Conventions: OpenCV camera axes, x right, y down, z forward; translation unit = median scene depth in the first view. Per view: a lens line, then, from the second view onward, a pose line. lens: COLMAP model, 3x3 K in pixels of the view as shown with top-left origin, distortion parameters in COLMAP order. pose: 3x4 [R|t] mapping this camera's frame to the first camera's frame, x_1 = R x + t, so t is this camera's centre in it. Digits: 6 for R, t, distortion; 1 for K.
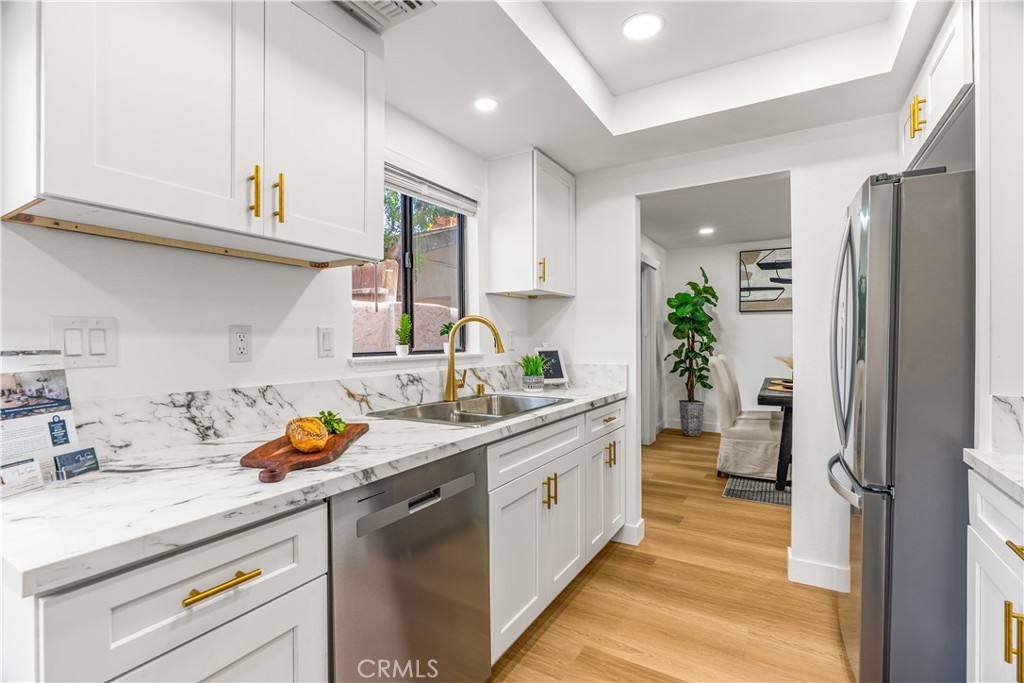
lens RADIAL K [[467.2, 0, 513.1], [0, 467.2, 341.1], [0, 0, 1]] dist [-0.001586, -0.000129]
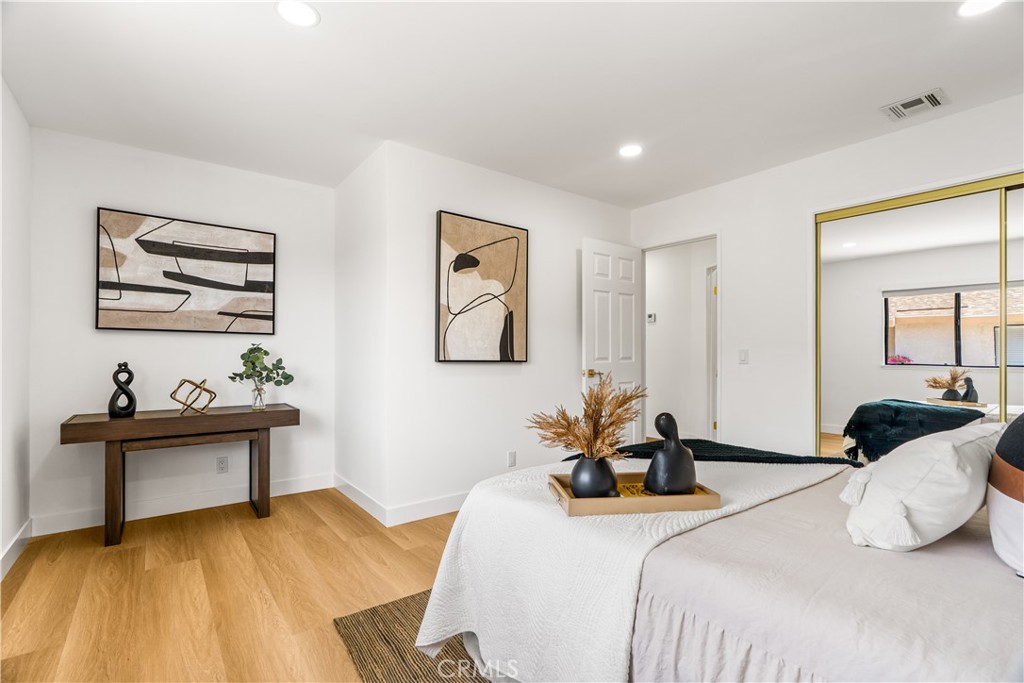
lens RADIAL K [[467.2, 0, 508.4], [0, 467.2, 345.8], [0, 0, 1]] dist [-0.001586, -0.000129]
pose [[0.356030, 0.009640, 0.934425, 0.186395], [0.000446, 0.999945, -0.010486, -0.041958], [-0.934474, 0.004151, 0.356006, 0.431018]]
